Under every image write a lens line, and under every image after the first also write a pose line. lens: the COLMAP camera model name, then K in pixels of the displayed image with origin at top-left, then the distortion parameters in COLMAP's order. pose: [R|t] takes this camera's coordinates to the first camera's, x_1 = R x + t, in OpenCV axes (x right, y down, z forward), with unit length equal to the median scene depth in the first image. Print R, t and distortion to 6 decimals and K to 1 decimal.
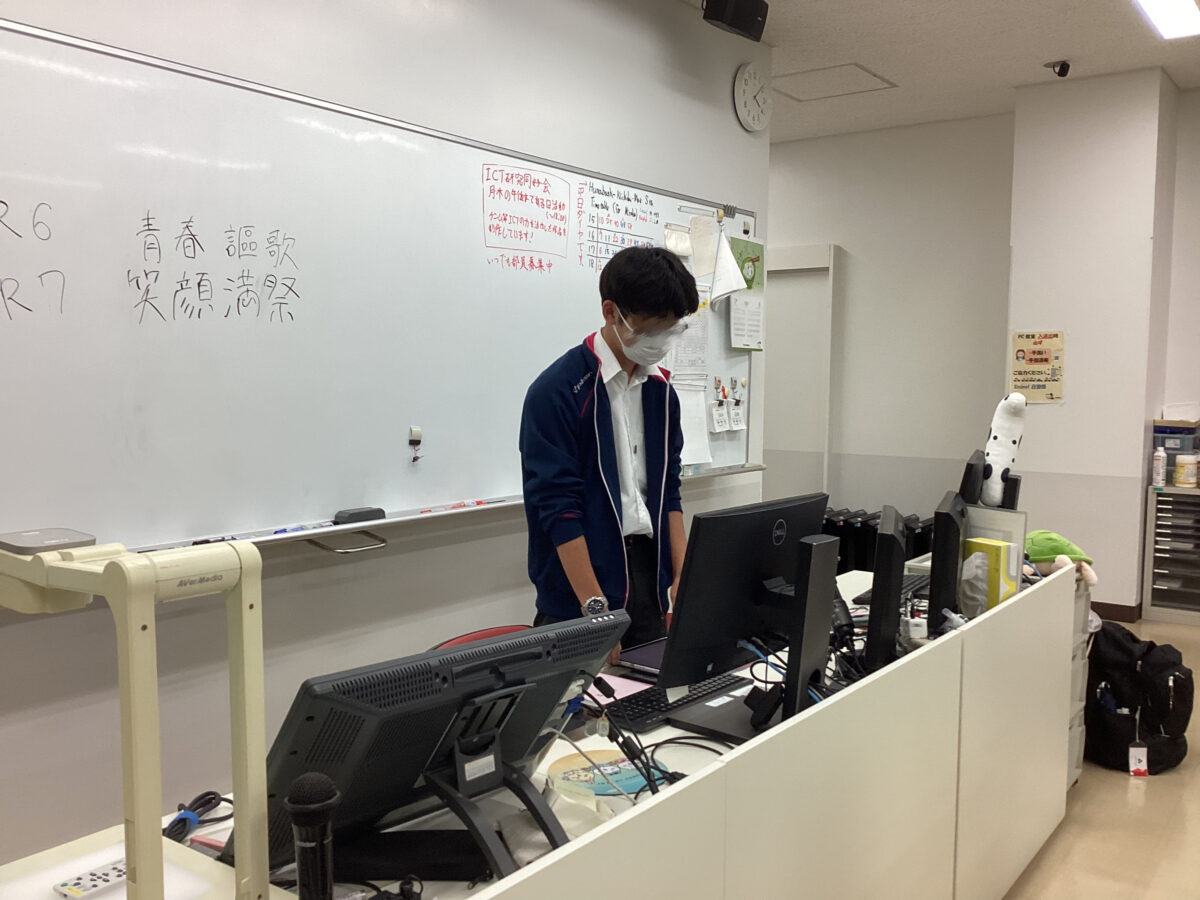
lens RADIAL K [[1082.2, 0, 600.0], [0, 1082.2, 450.0], [0, 0, 1]] dist [0.134796, -0.286791]
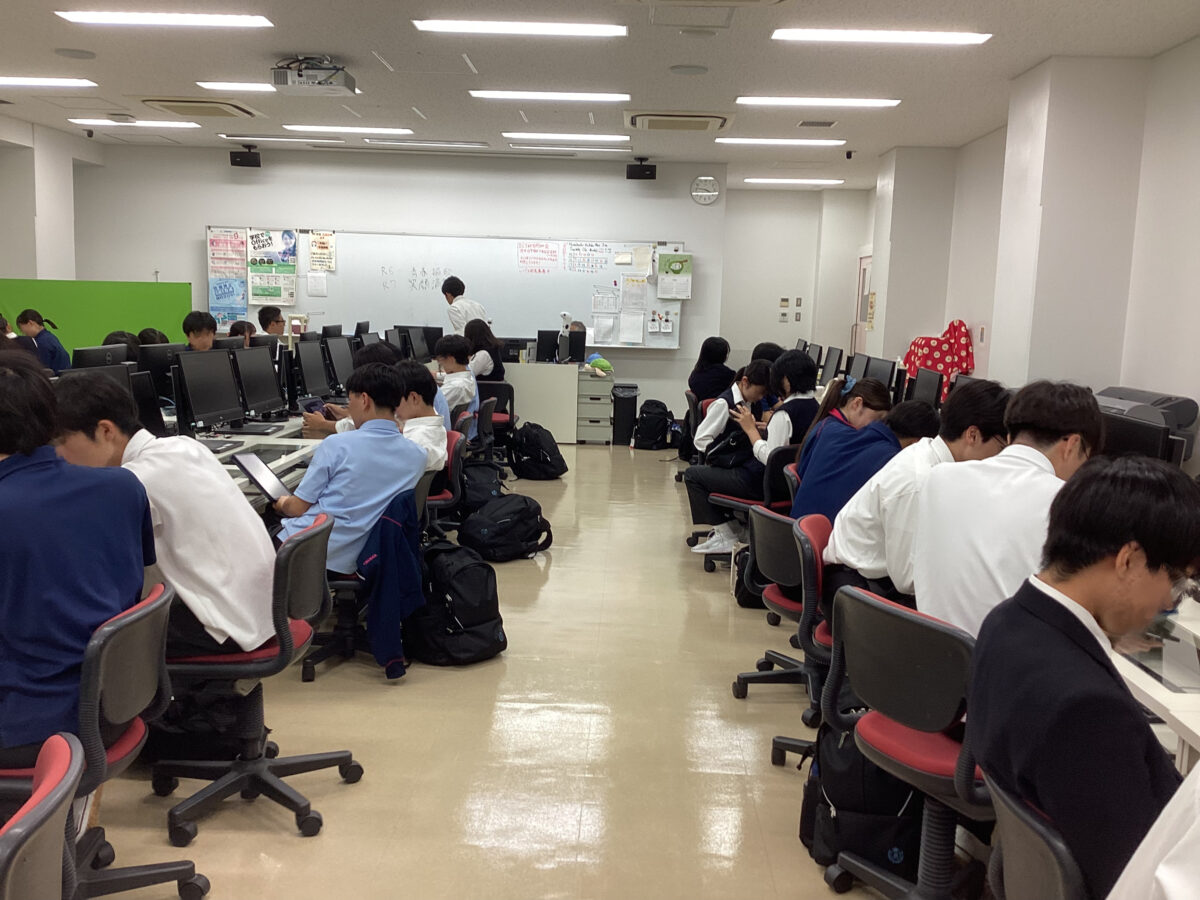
lens RADIAL K [[1082.2, 0, 600.0], [0, 1082.2, 450.0], [0, 0, 1]] dist [0.134796, -0.286791]
pose [[0.575137, 0.126561, -0.808208, 2.483197], [-0.083992, 0.991875, 0.095551, 0.029886], [0.813734, 0.012928, 0.581094, -0.661278]]
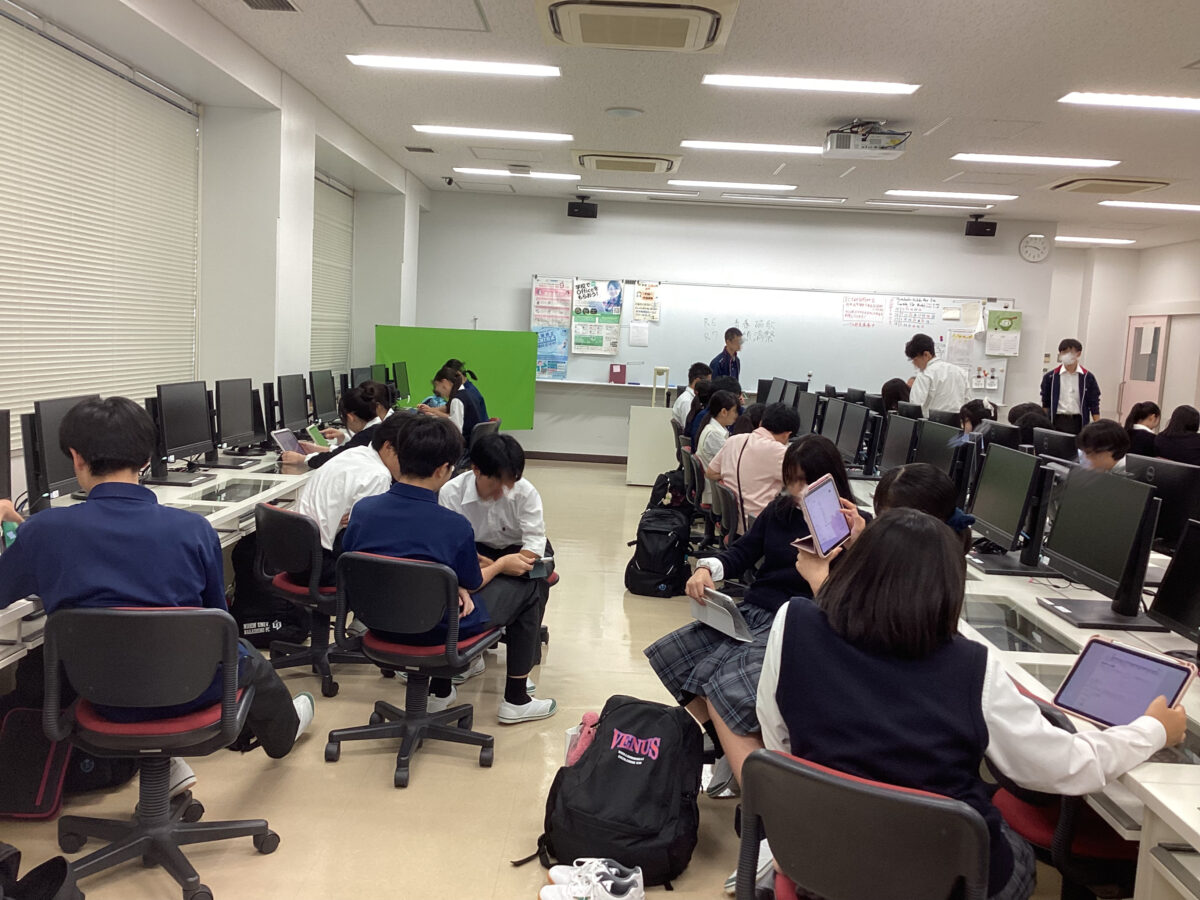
lens RADIAL K [[1082.2, 0, 600.0], [0, 1082.2, 450.0], [0, 0, 1]] dist [0.134796, -0.286791]
pose [[0.576627, 0.114211, -0.808985, 1.948607], [-0.108071, 0.992143, 0.063038, 0.069247], [0.809828, 0.051079, 0.584439, -1.364220]]
